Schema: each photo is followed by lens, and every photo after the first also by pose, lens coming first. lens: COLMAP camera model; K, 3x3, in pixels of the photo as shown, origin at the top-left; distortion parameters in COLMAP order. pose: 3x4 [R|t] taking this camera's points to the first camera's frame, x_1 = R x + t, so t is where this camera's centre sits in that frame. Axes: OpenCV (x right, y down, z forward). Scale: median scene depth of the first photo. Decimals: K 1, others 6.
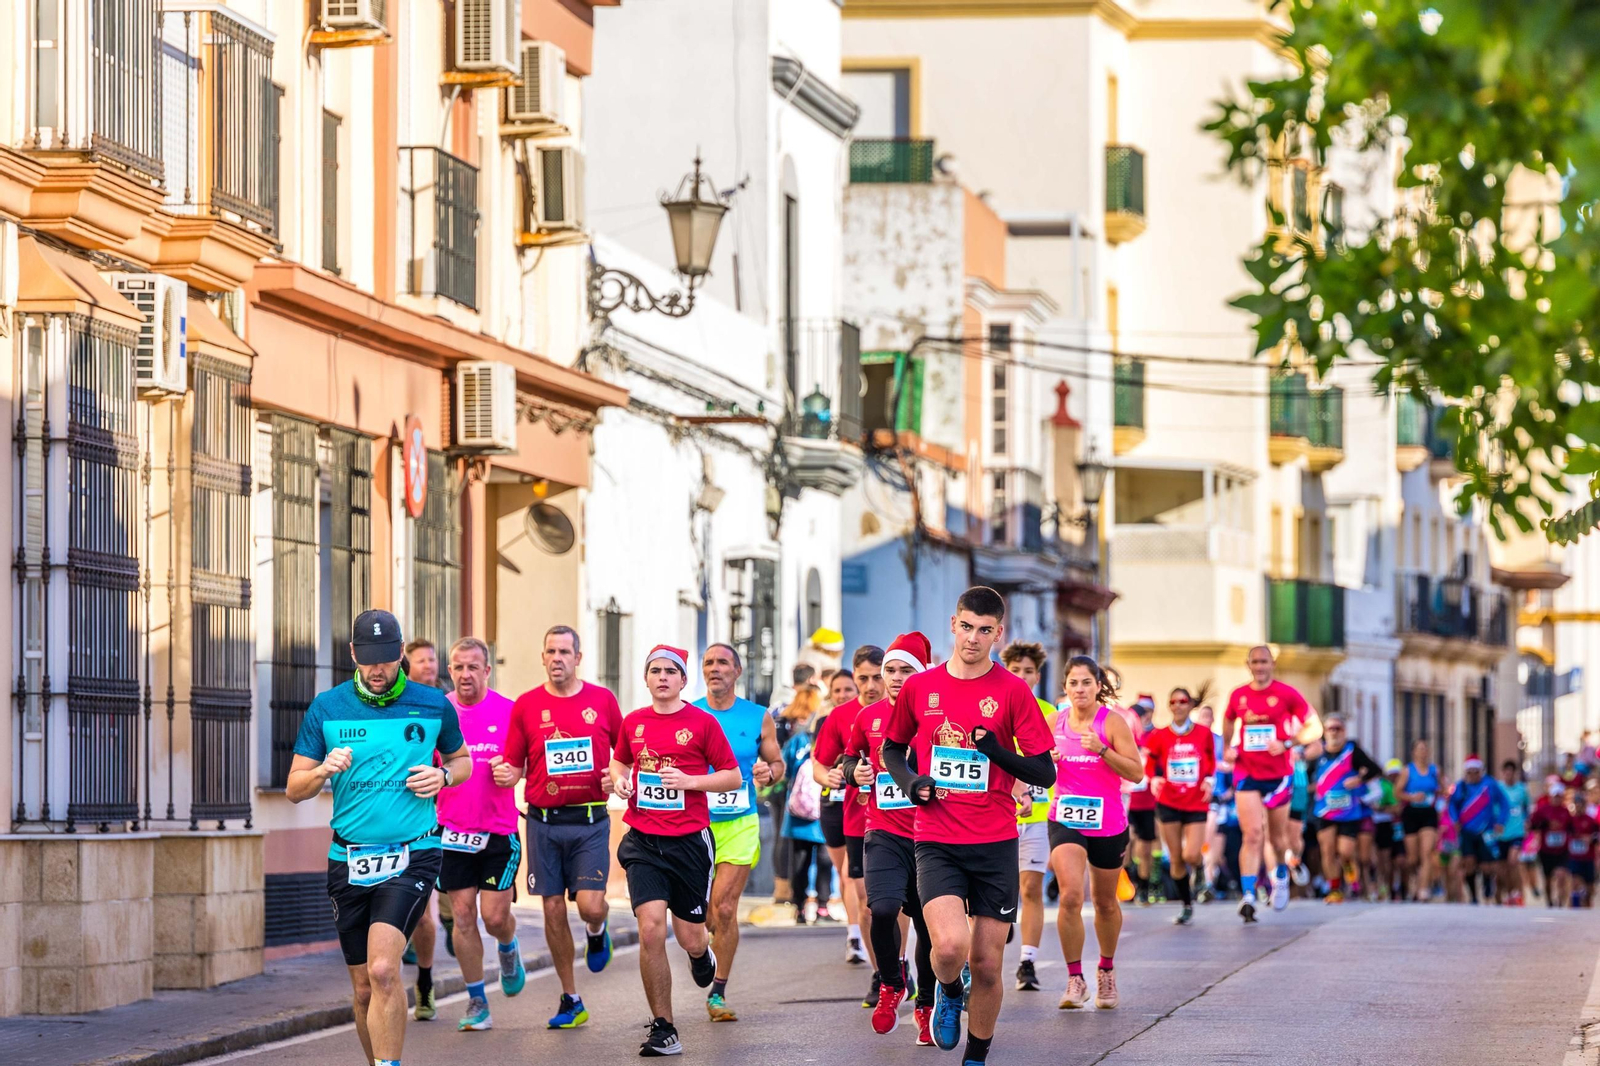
lens RADIAL K [[9160.1, 0, 800.2], [0, 9160.1, 532.2], [0, 0, 1]] dist [-0.077445, 1.580314]
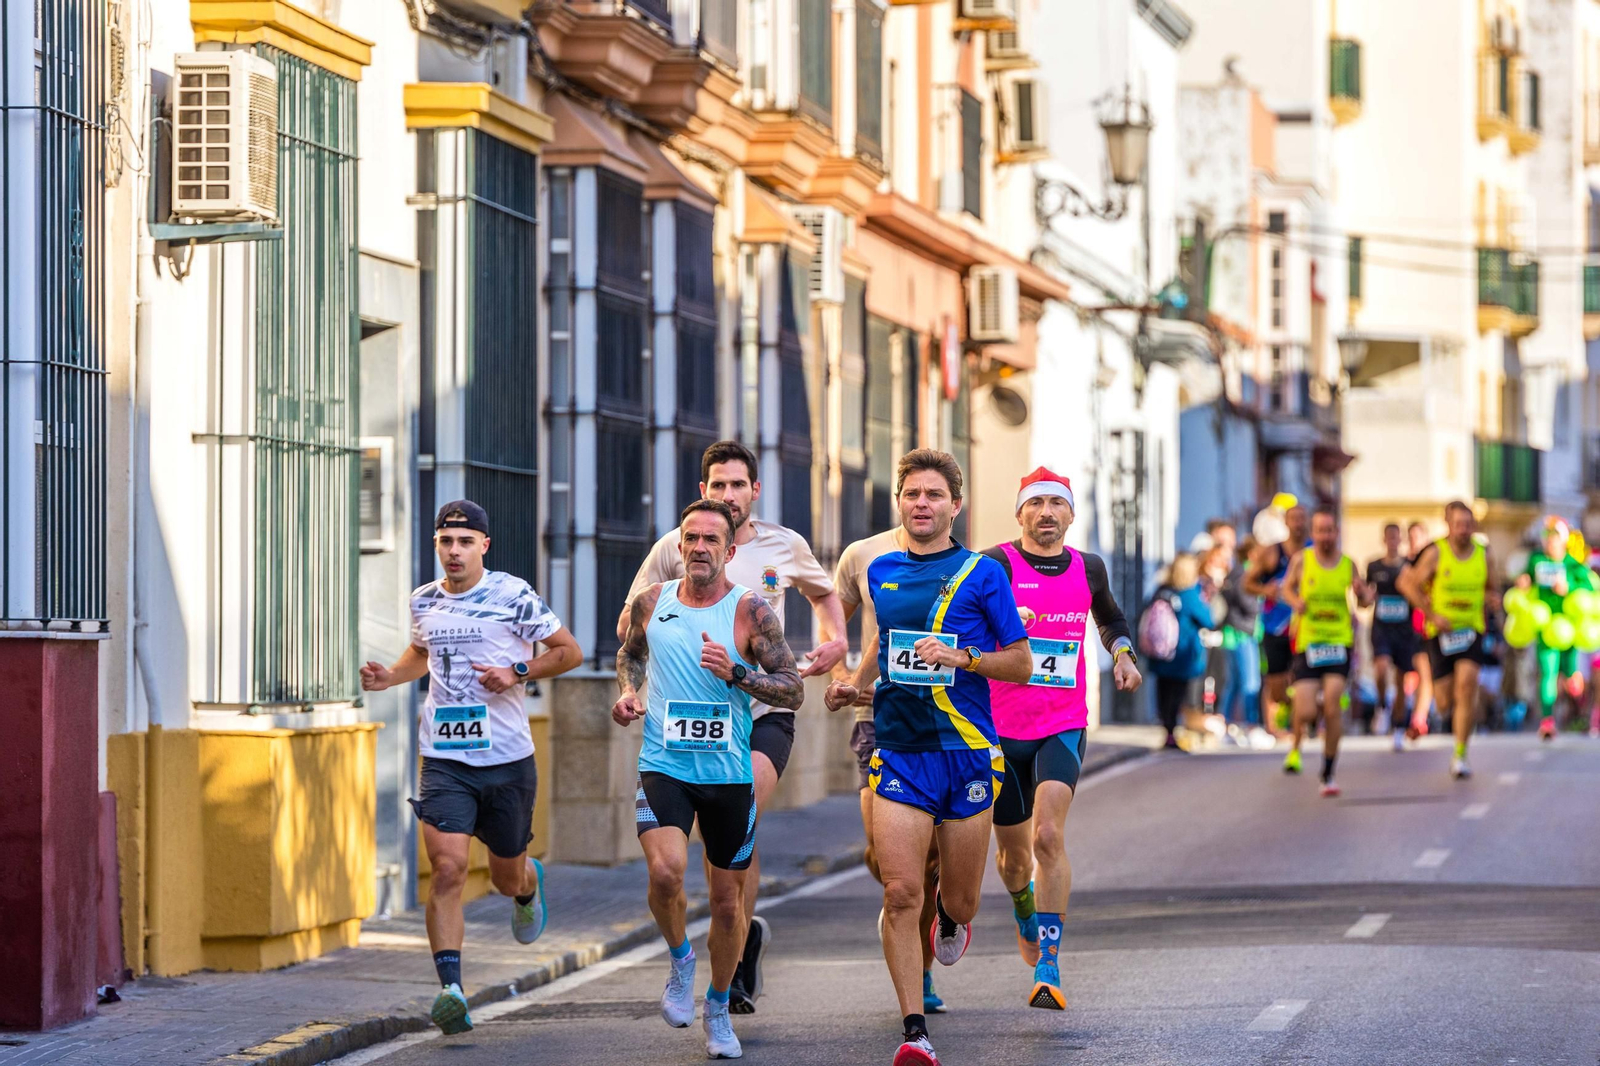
lens RADIAL K [[9160.1, 0, 800.2], [0, 9160.1, 532.2], [0, 0, 1]] dist [-0.077445, 1.580314]
pose [[0.999981, -0.002042, -0.005866, -0.045988], [0.002135, 0.999870, 0.015991, -0.002979], [0.005832, -0.016003, 0.999855, -0.154915]]
